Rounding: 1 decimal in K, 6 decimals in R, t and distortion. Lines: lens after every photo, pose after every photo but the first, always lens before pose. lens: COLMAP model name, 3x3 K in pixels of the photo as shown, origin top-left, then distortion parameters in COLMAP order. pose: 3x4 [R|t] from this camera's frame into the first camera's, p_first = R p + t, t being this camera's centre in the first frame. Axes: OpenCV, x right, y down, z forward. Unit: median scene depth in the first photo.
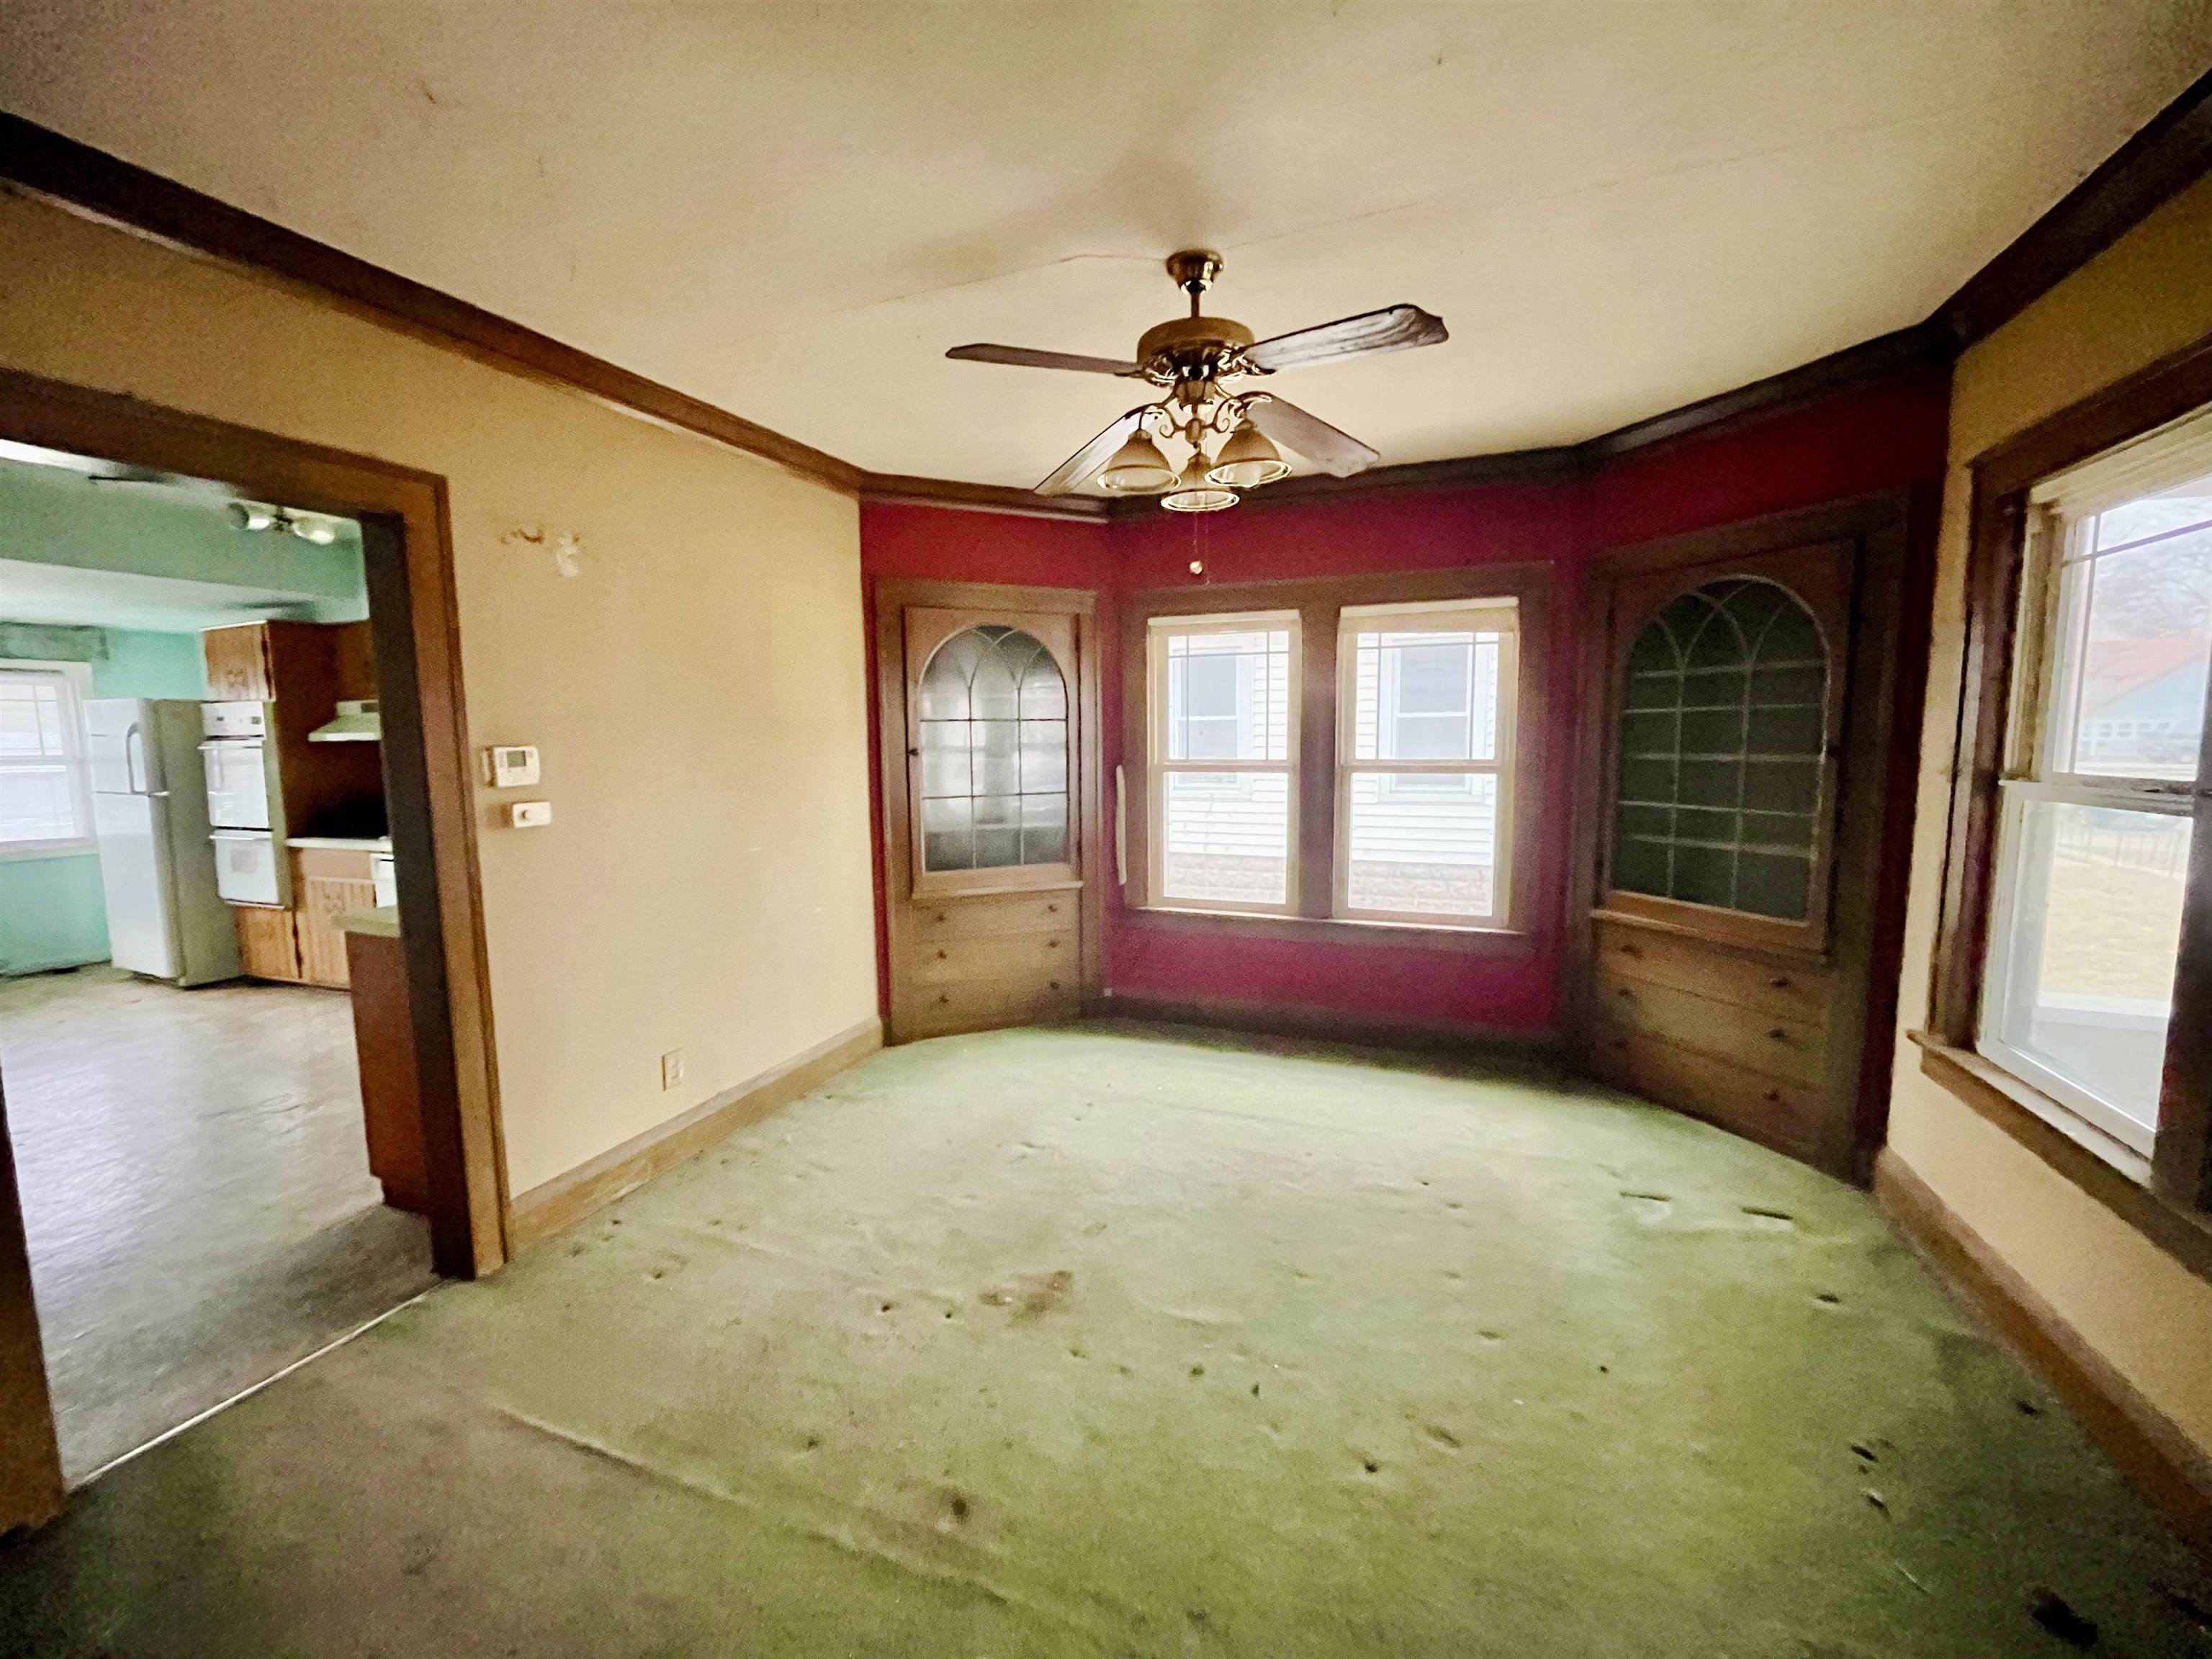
lens RADIAL K [[897.5, 0, 1095.8], [0, 897.5, 830.9], [0, 0, 1]] dist [-0.004206, 0.000148]
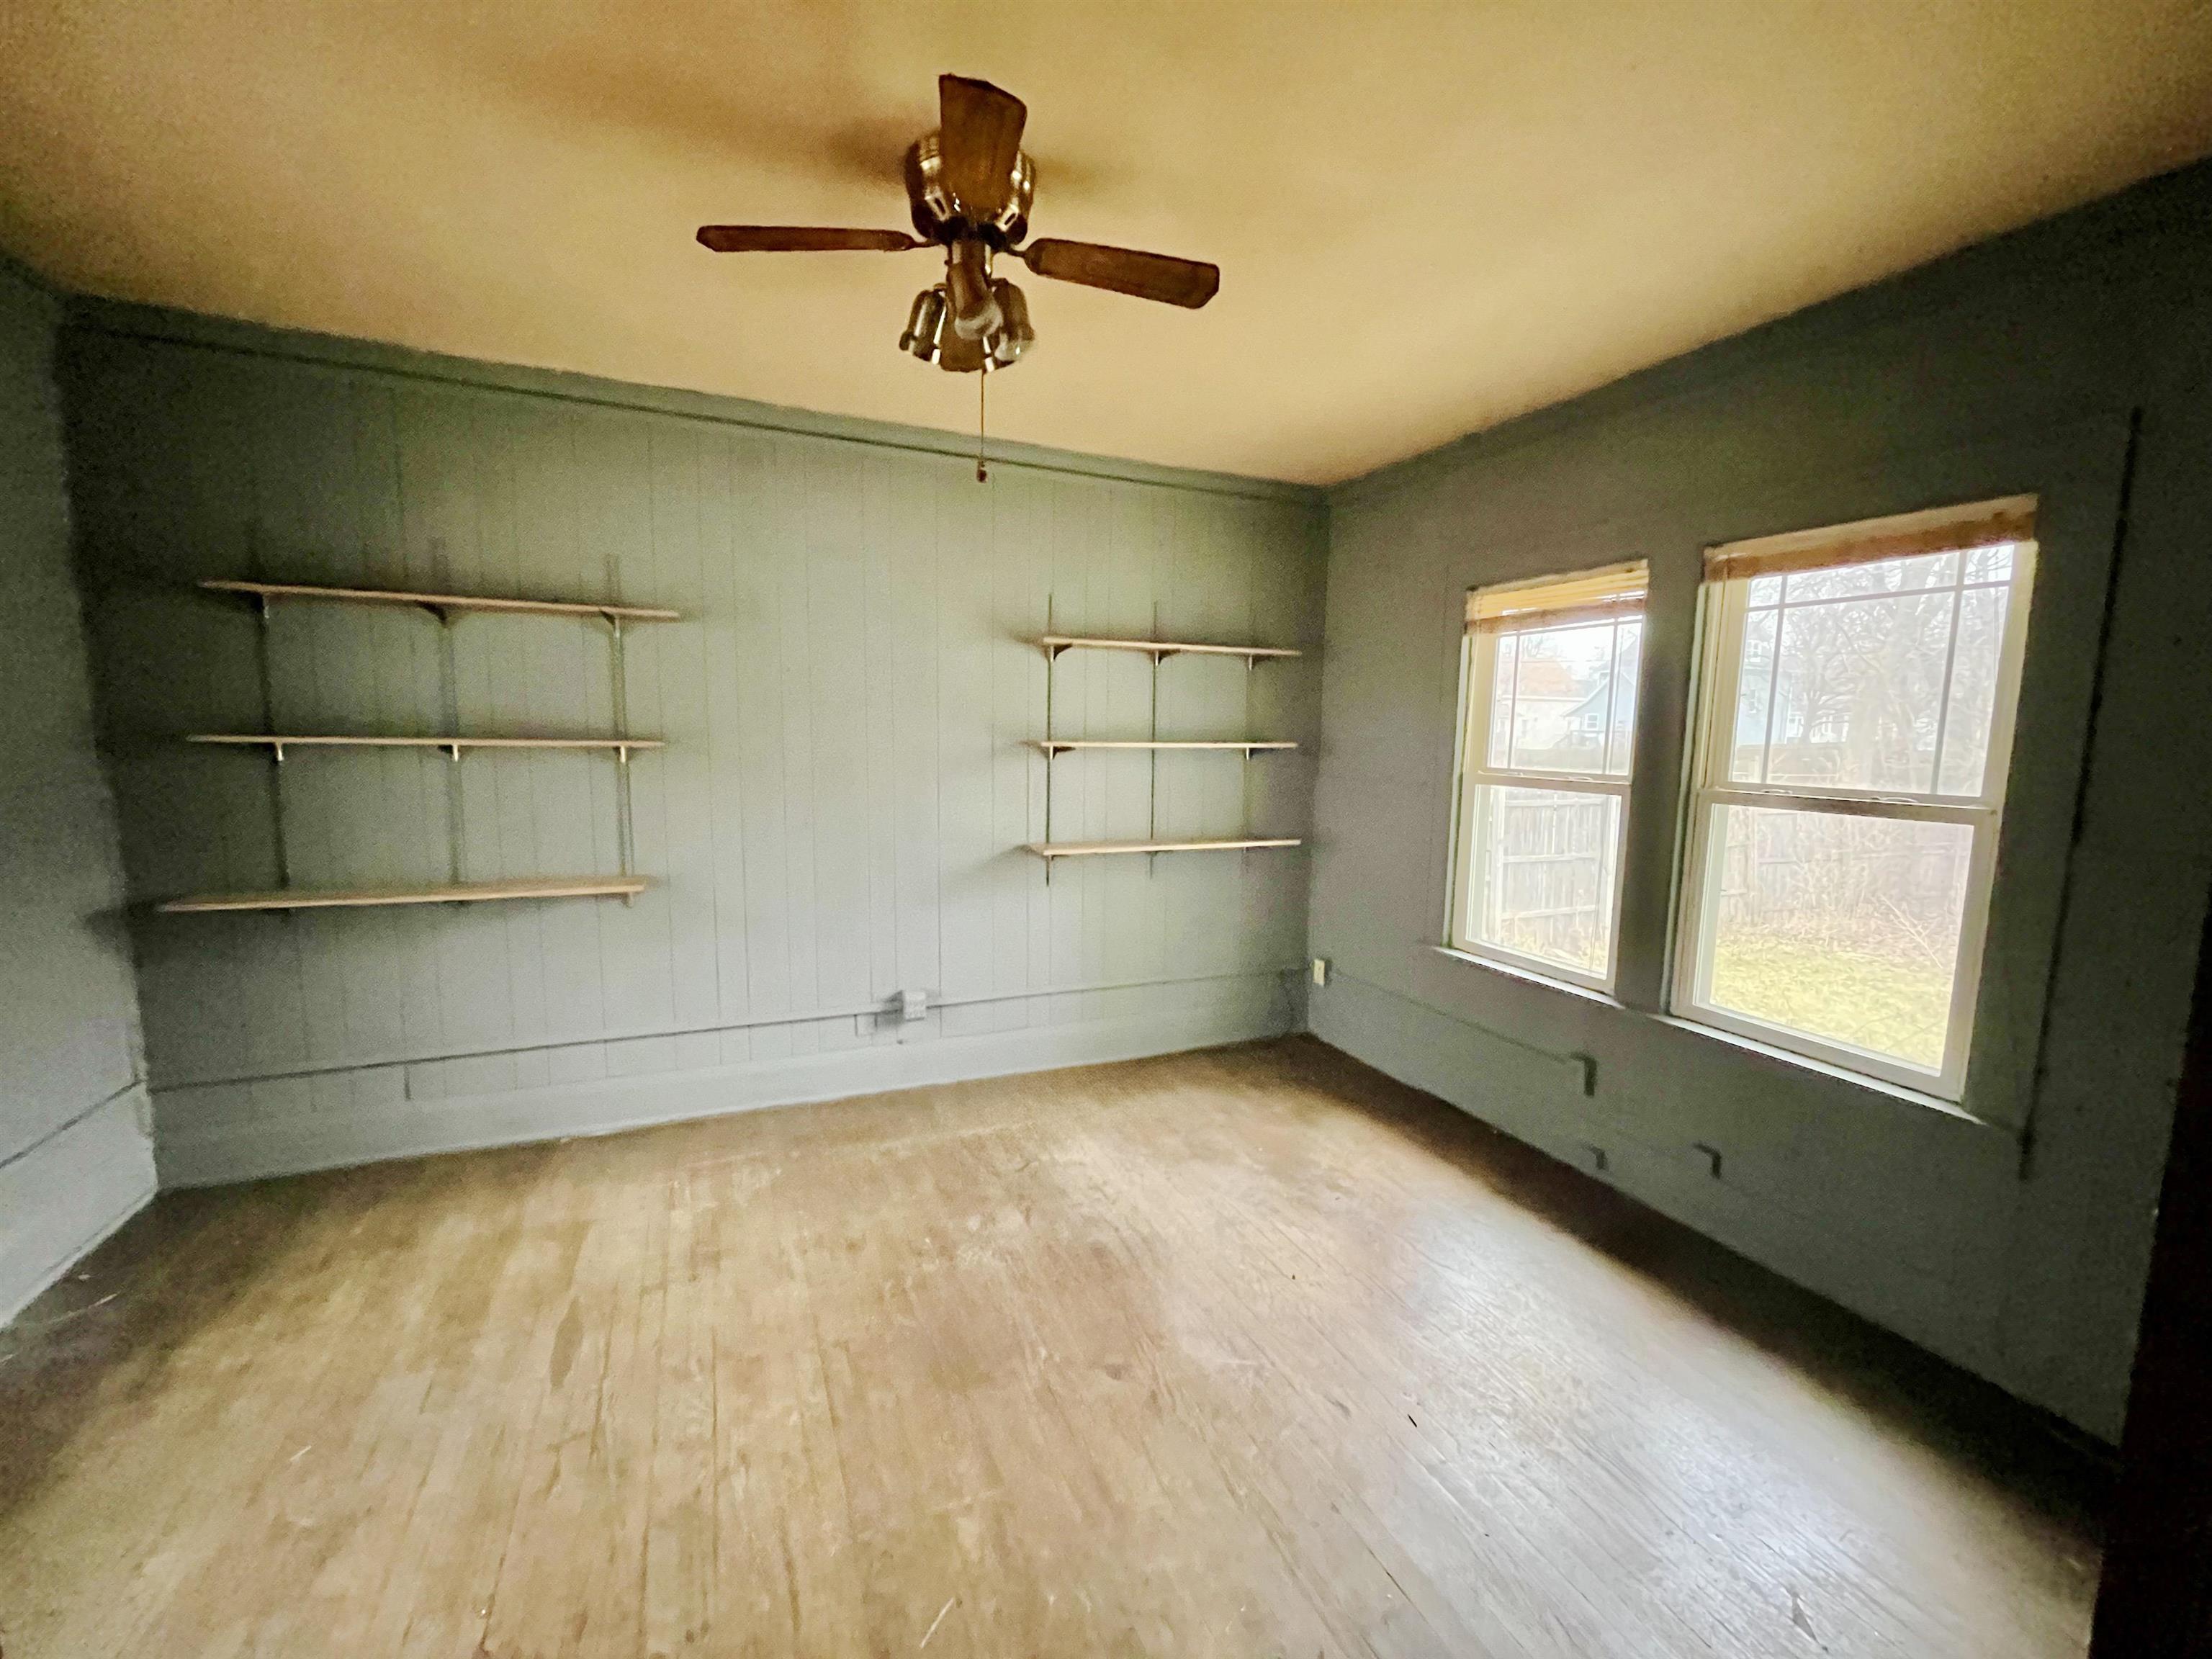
lens RADIAL K [[897.5, 0, 1095.8], [0, 897.5, 830.9], [0, 0, 1]] dist [-0.004206, 0.000148]
pose [[0.711471, 0.106884, -0.694539, 0.482373], [-0.111451, 0.993018, 0.038649, -0.021781], [0.693821, 0.049909, 0.718416, 0.255562]]
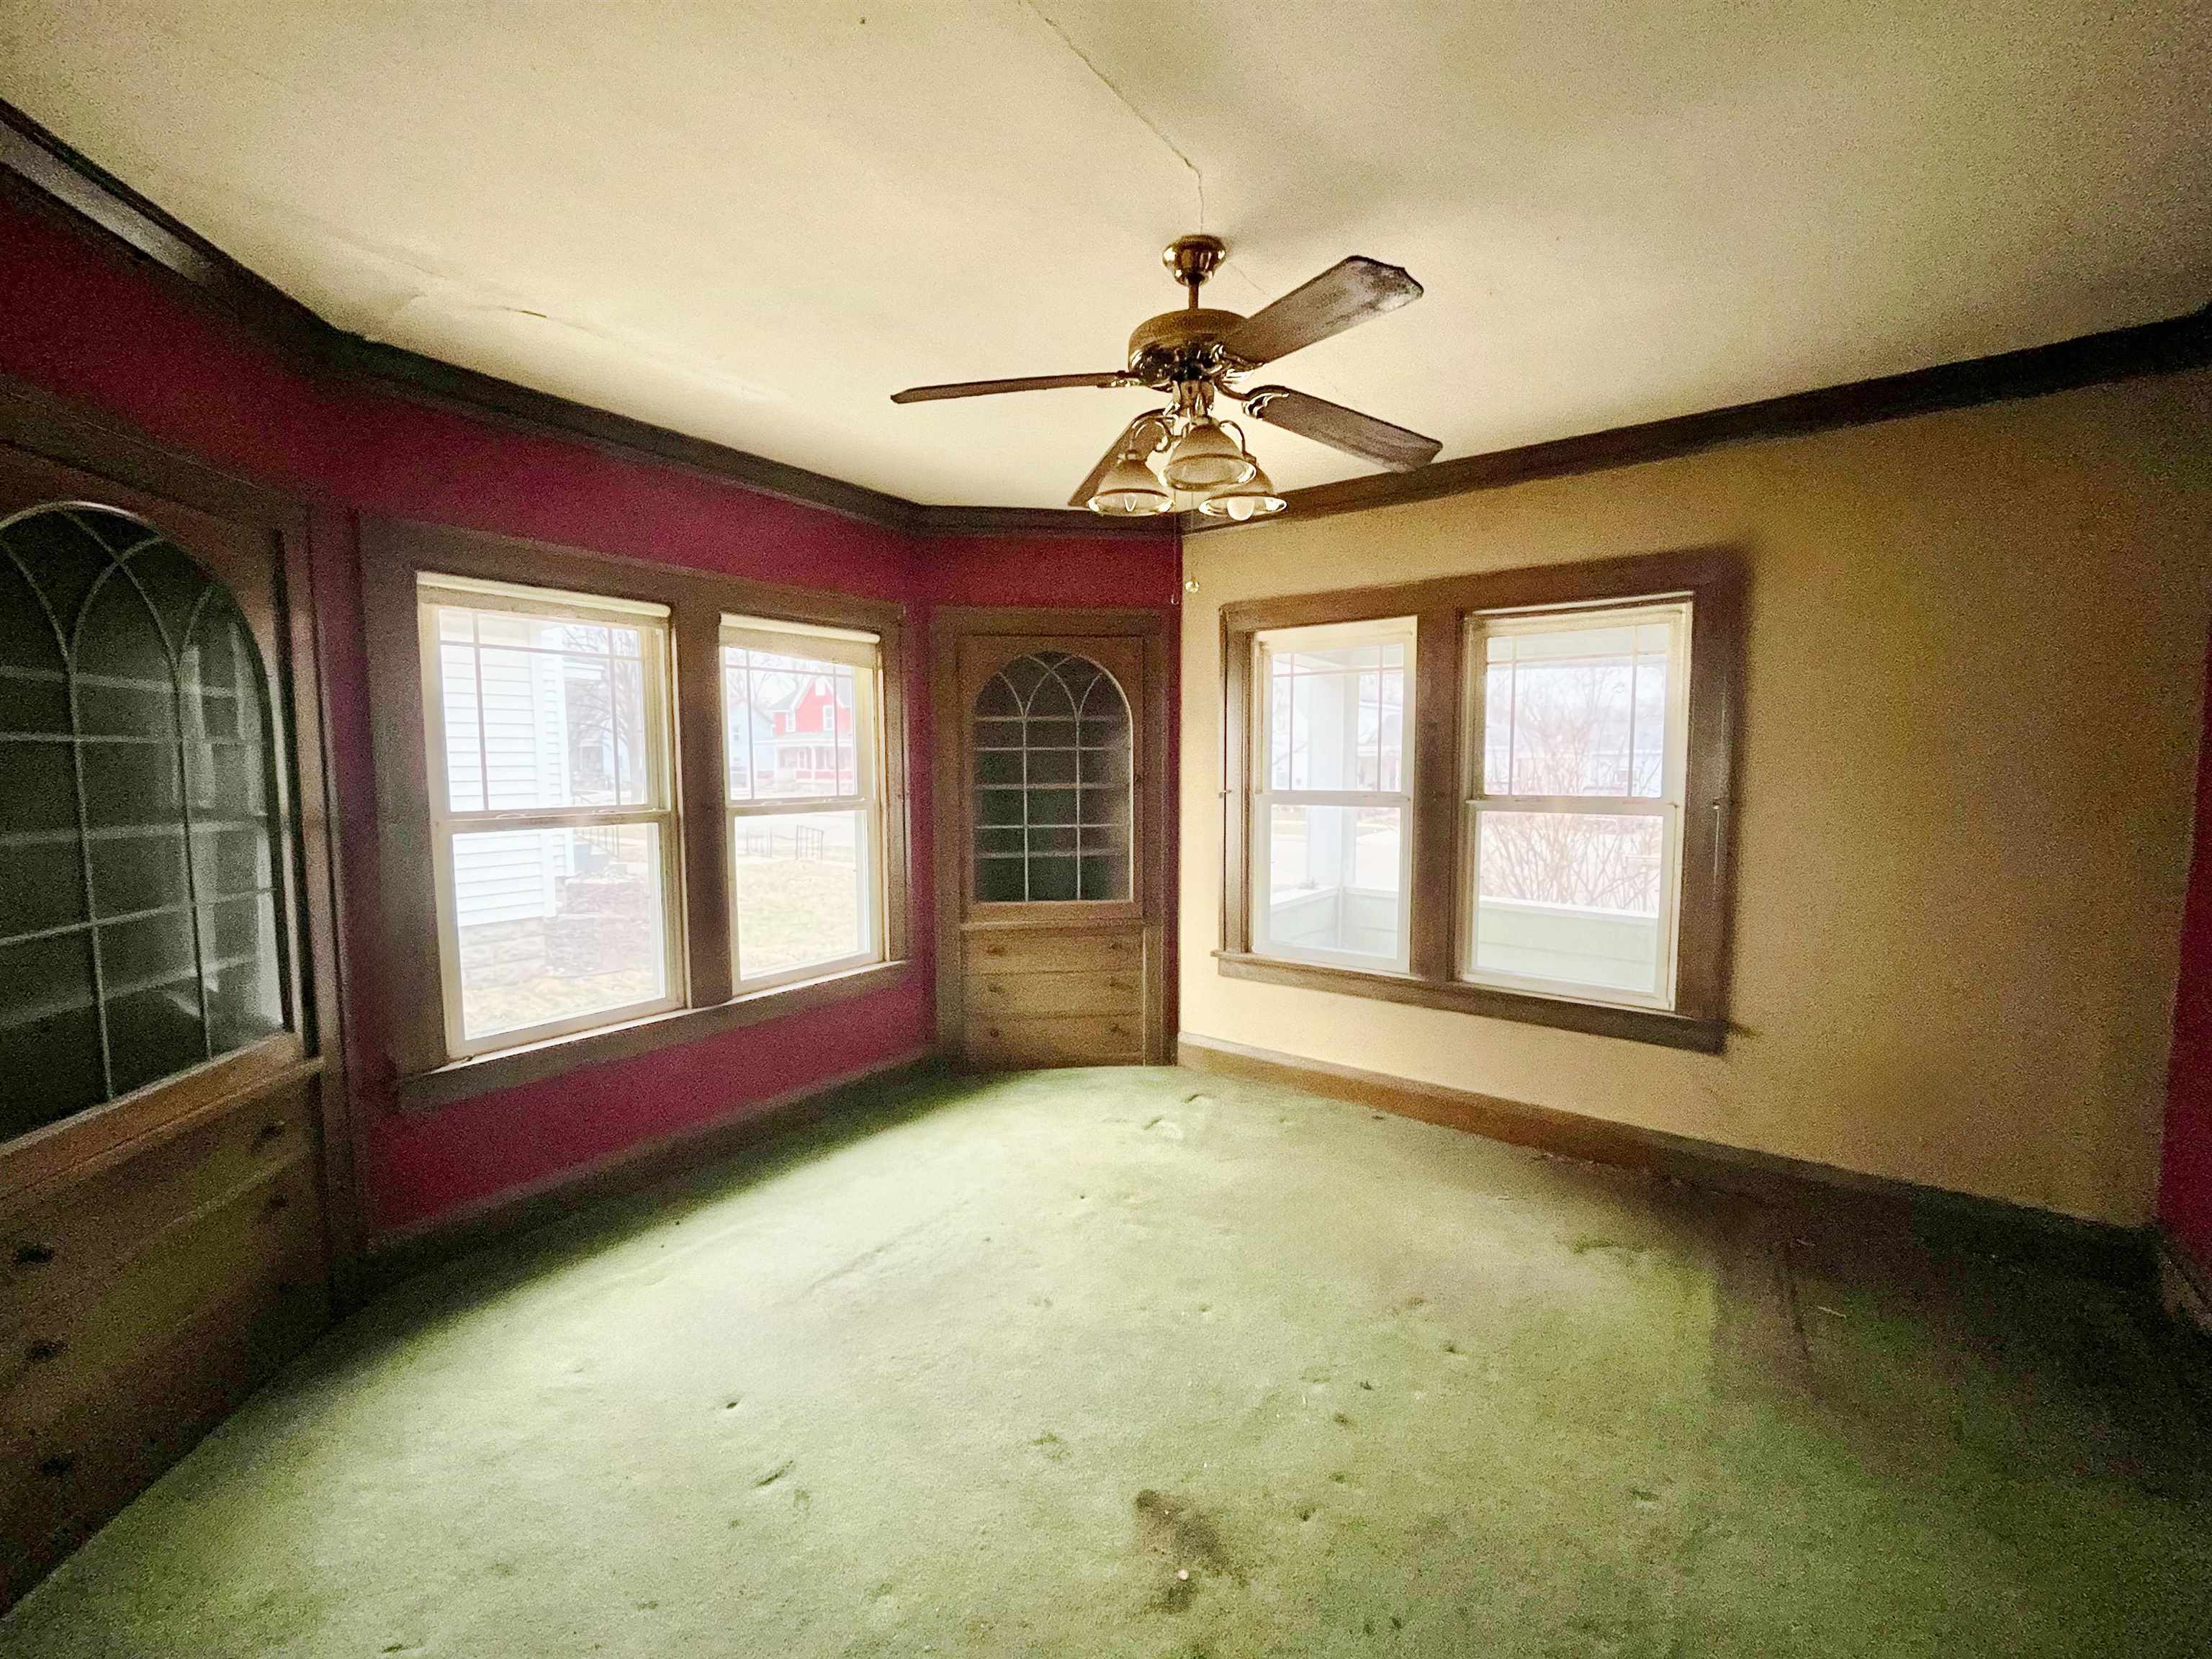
lens RADIAL K [[897.5, 0, 1095.8], [0, 897.5, 830.9], [0, 0, 1]] dist [-0.004206, 0.000148]
pose [[0.248275, -0.068496, 0.966265, -0.493845], [0.105205, 0.993503, 0.043395, -0.061007], [-0.962960, 0.090882, 0.253868, 0.549955]]
